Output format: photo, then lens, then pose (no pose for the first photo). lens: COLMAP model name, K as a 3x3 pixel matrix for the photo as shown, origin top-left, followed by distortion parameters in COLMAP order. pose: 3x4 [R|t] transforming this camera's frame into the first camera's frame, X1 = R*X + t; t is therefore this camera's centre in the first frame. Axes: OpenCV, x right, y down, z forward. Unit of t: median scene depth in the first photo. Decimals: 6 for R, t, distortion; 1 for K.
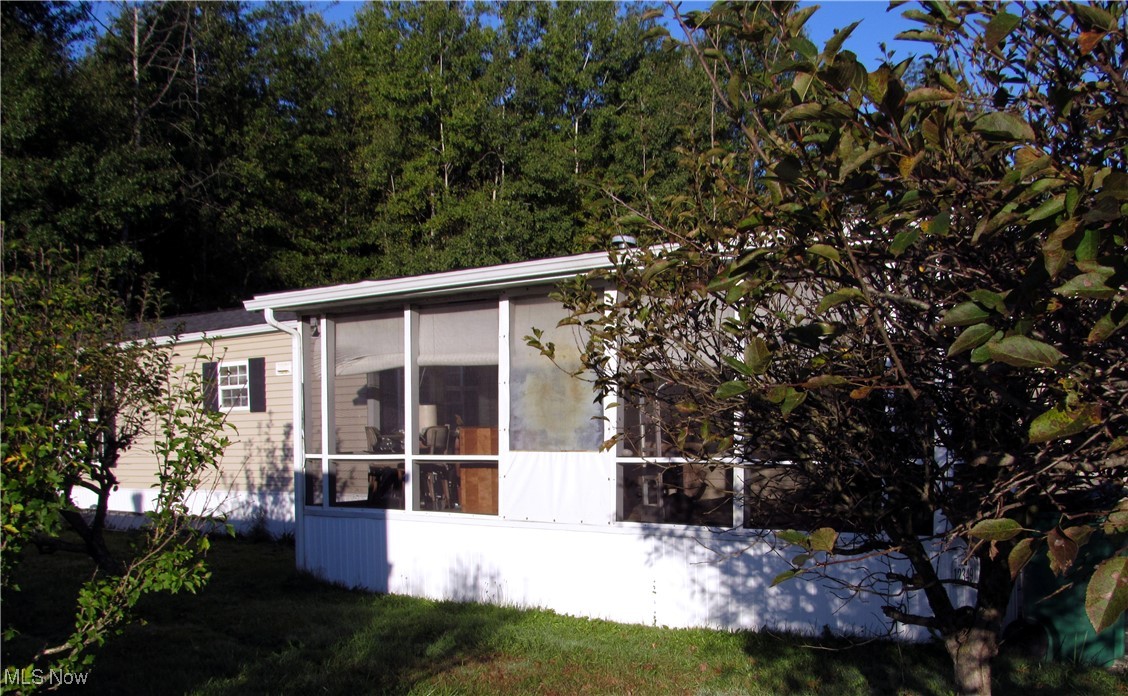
lens RADIAL K [[1306.3, 0, 564.0], [0, 1306.3, 350.6], [0, 0, 1]] dist [-0.024047, 0.000000]
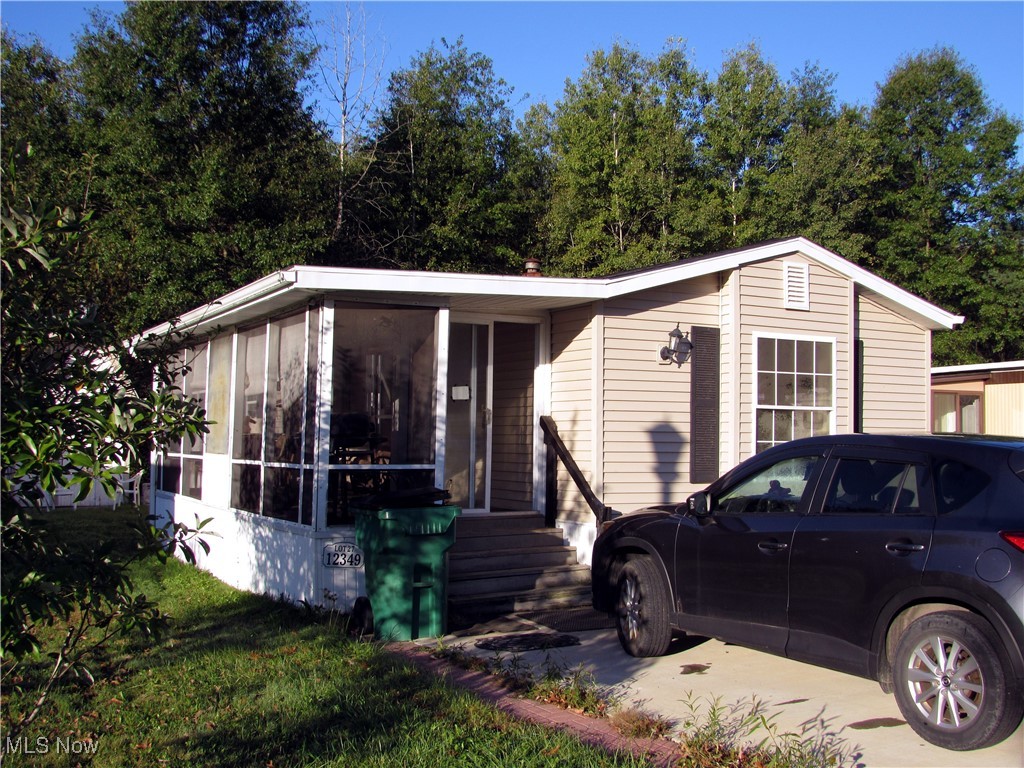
lens RADIAL K [[1092.2, 0, 513.5], [0, 1092.2, 379.4], [0, 0, 1]] dist [-0.066776, 0.000000]
pose [[0.950815, 0.005384, -0.309712, 0.143823], [-0.004186, 0.999981, 0.004530, -0.000897], [0.309731, -0.003011, 0.950820, 0.010888]]
